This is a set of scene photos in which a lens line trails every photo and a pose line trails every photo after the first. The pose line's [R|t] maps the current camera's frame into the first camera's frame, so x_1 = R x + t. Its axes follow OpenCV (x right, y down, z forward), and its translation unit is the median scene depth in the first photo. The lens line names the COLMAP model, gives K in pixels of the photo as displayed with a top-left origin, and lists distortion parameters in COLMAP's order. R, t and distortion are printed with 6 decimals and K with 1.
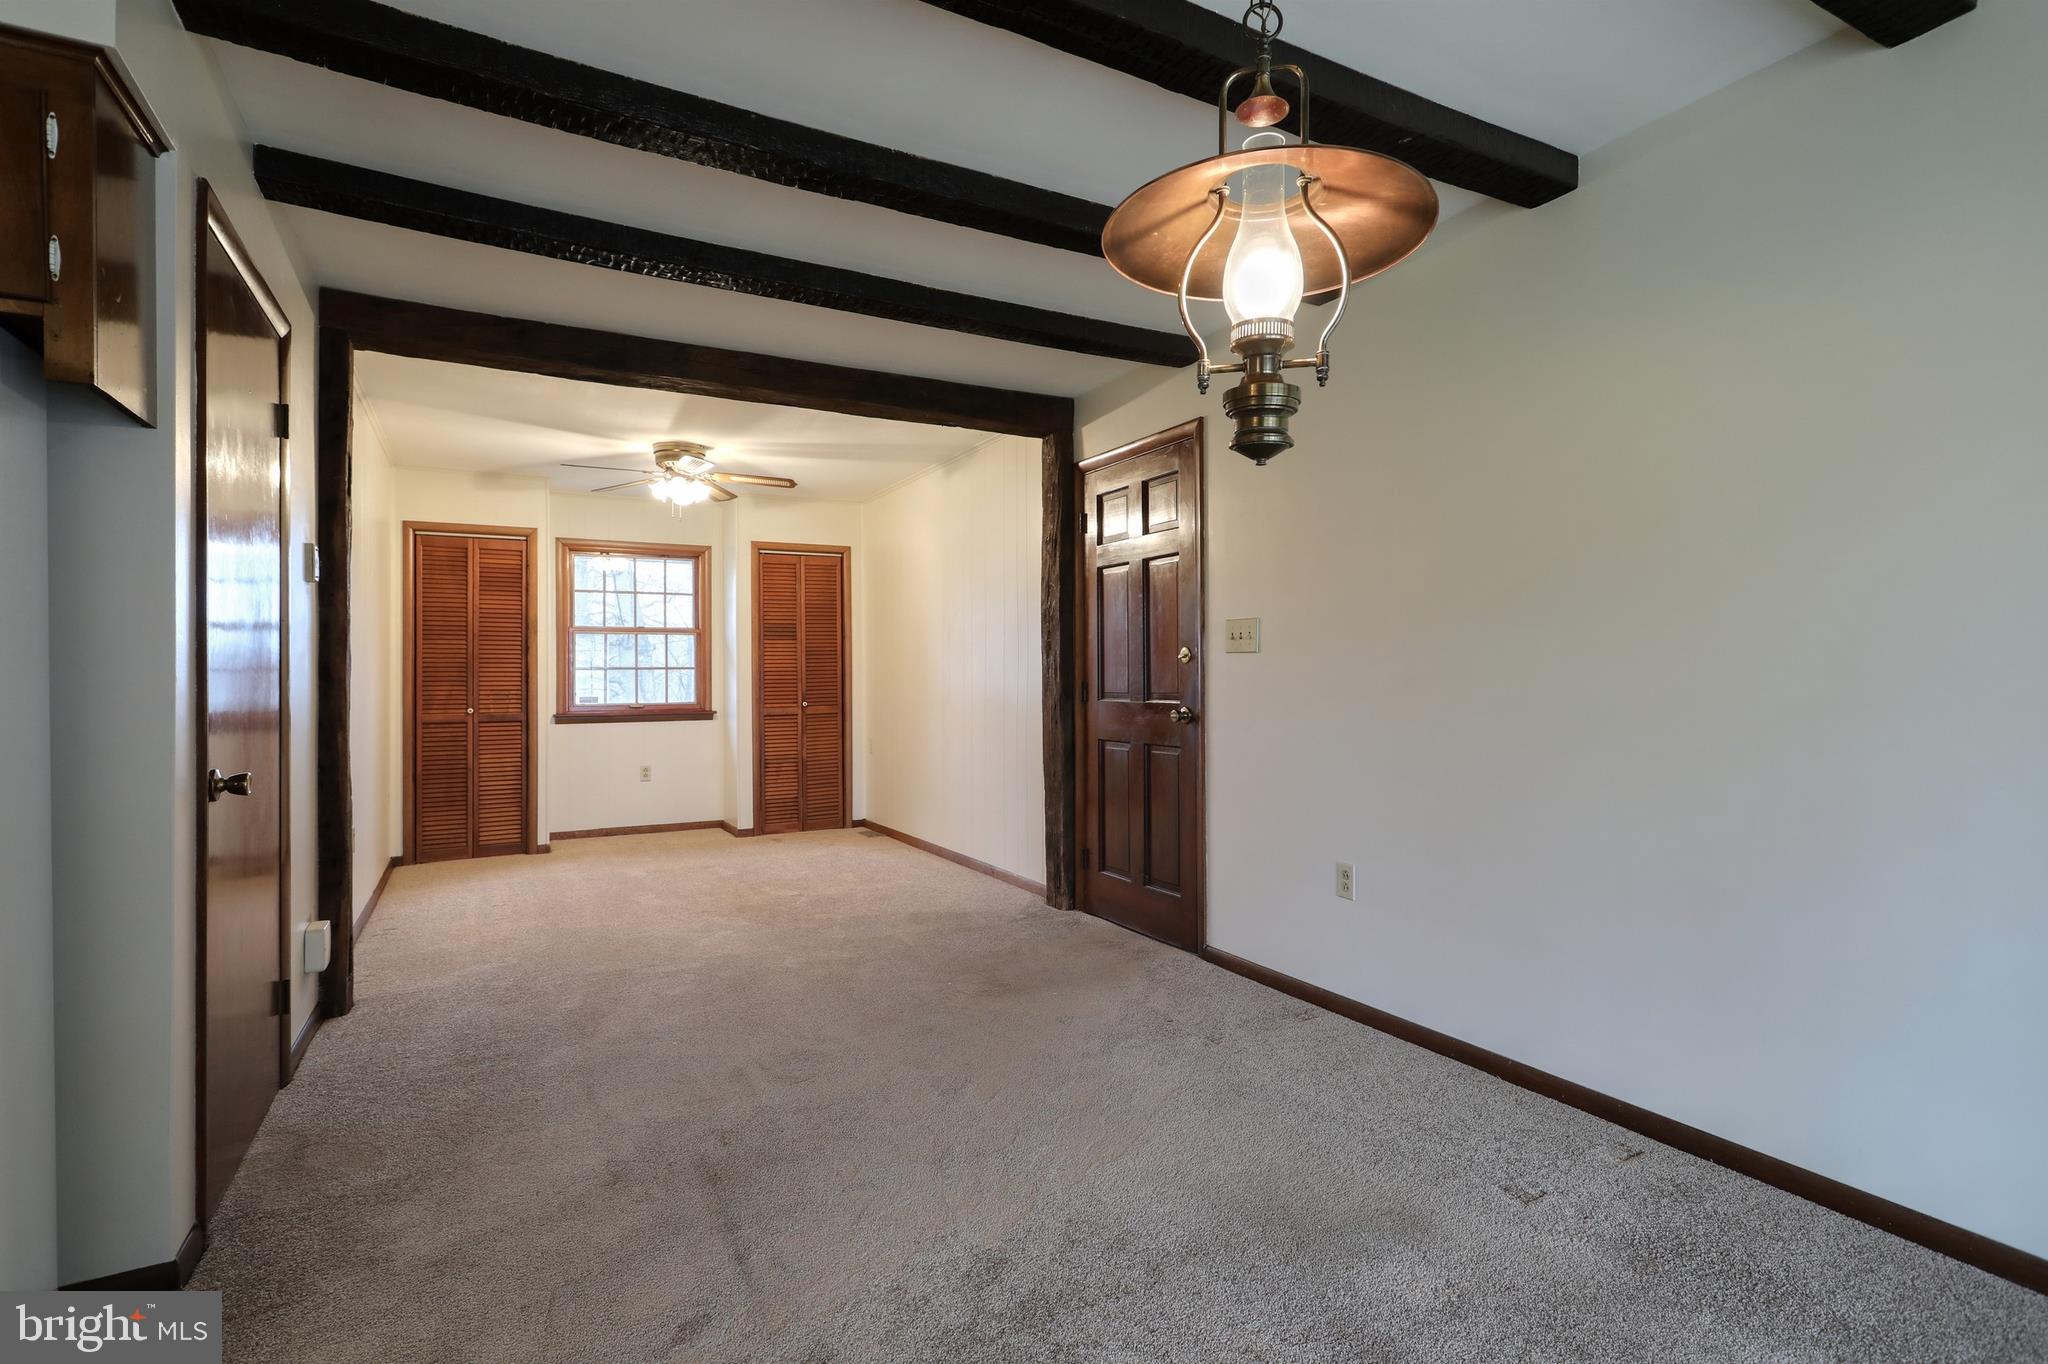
lens RADIAL K [[968.3, 0, 1020.9], [0, 968.3, 670.9], [0, 0, 1]] dist [0.000090, -0.000188]
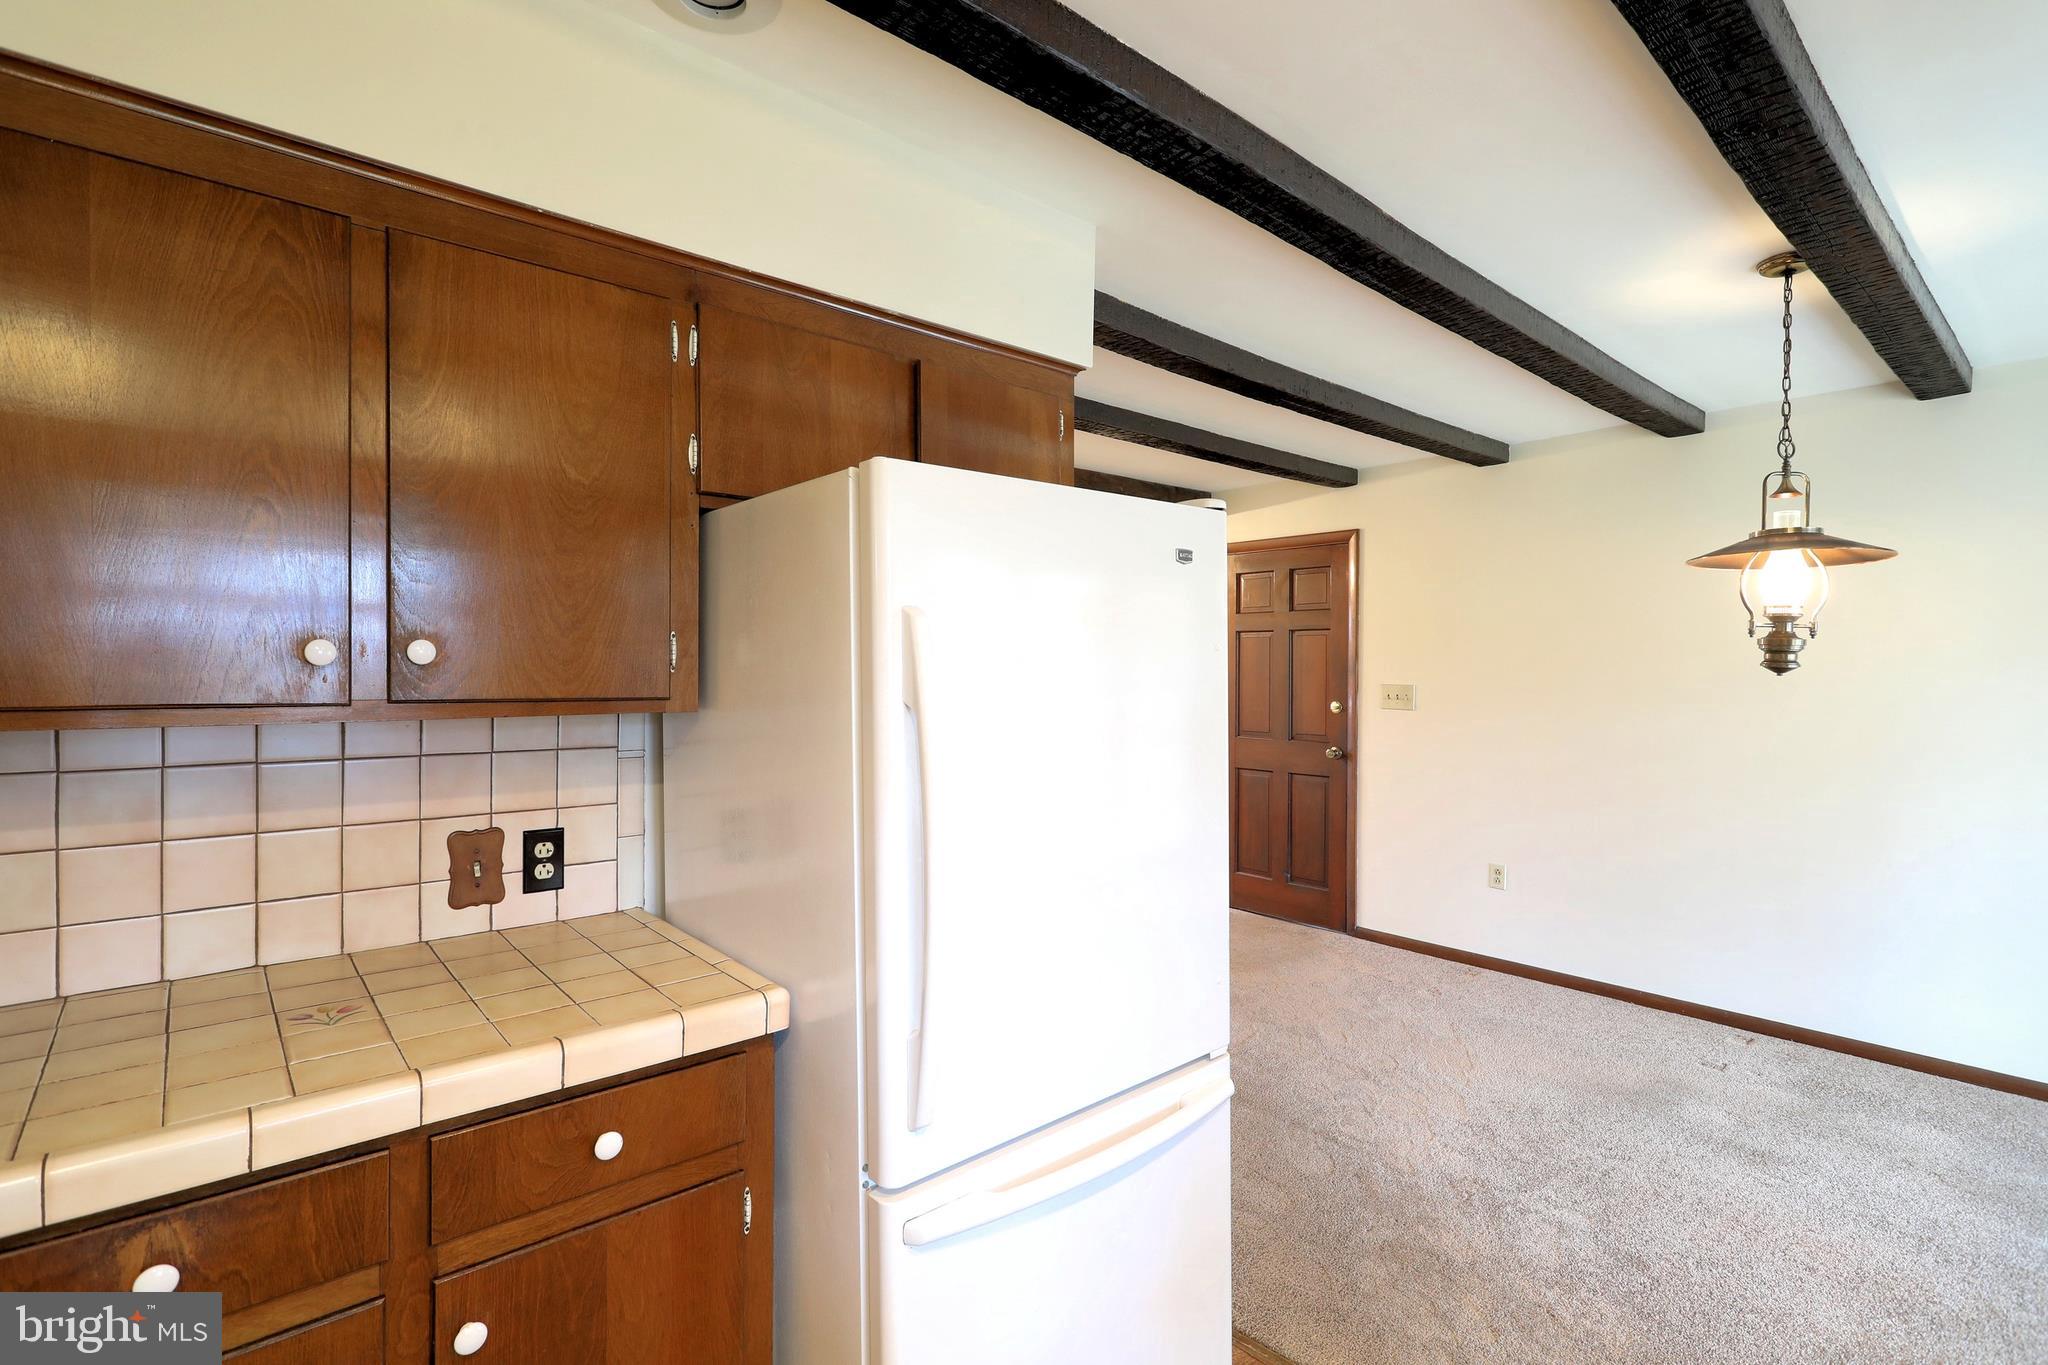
lens RADIAL K [[958.0, 0, 1026.0], [0, 958.0, 675.6], [0, 0, 1]] dist [0.002310, 0.000753]
pose [[0.976187, 0.011447, 0.216629, -0.332865], [-0.014352, 0.999827, 0.011844, -0.043415], [-0.216456, -0.014671, 0.976182, -0.112956]]
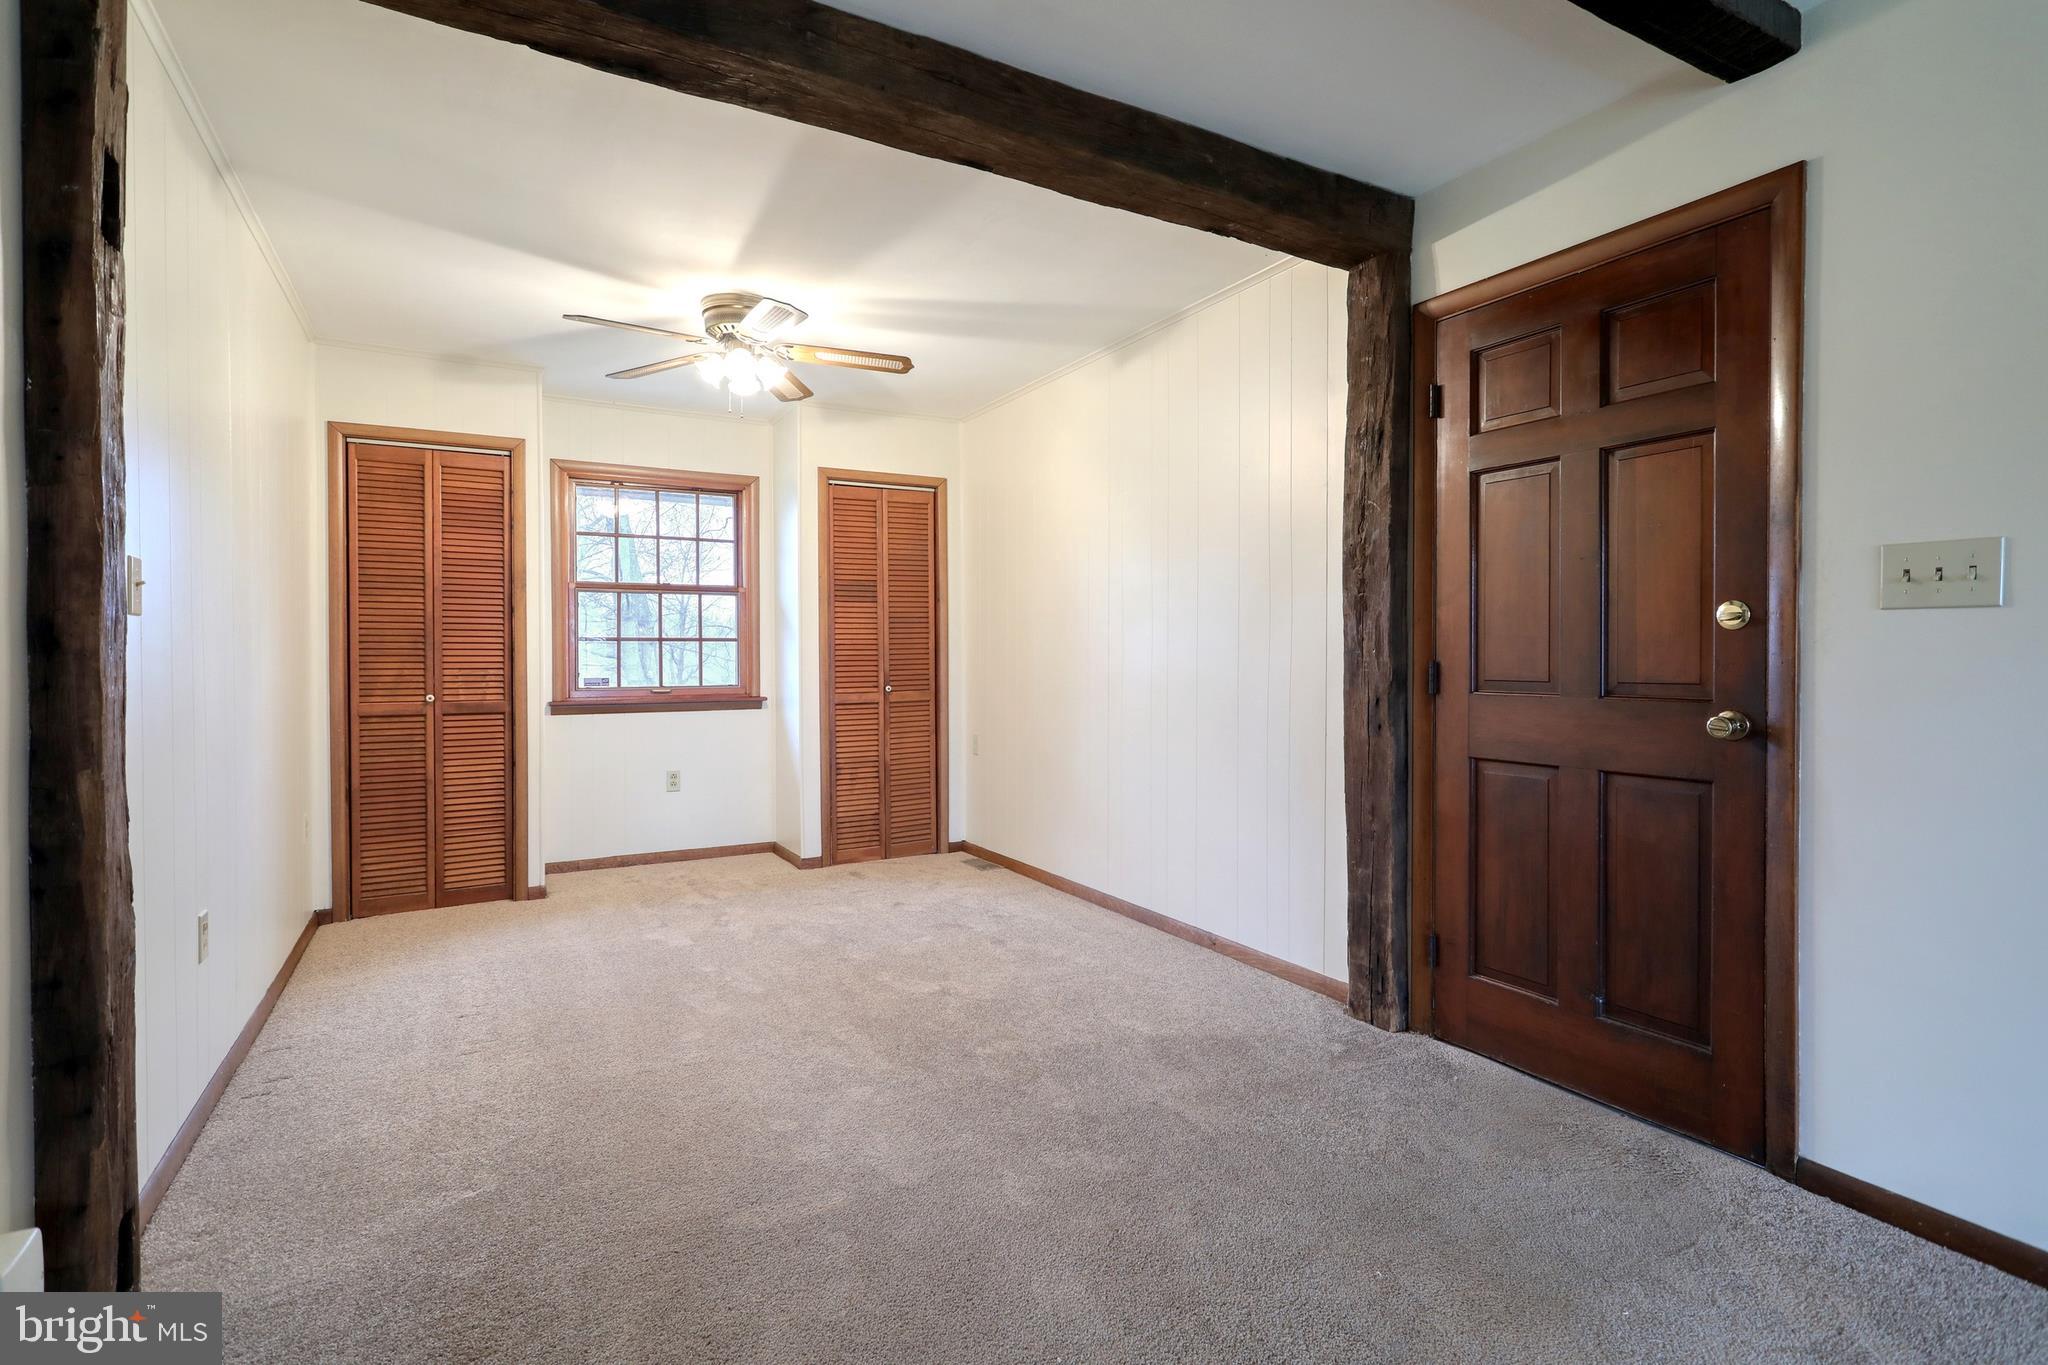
lens RADIAL K [[967.4, 0, 1030.7], [0, 967.4, 669.6], [0, 0, 1]] dist [-0.002434, -0.000030]
pose [[0.999773, 0.004685, 0.020780, -0.150387], [-0.005147, 0.999740, 0.022224, 0.002899], [-0.020671, -0.022326, 0.999537, 0.295268]]
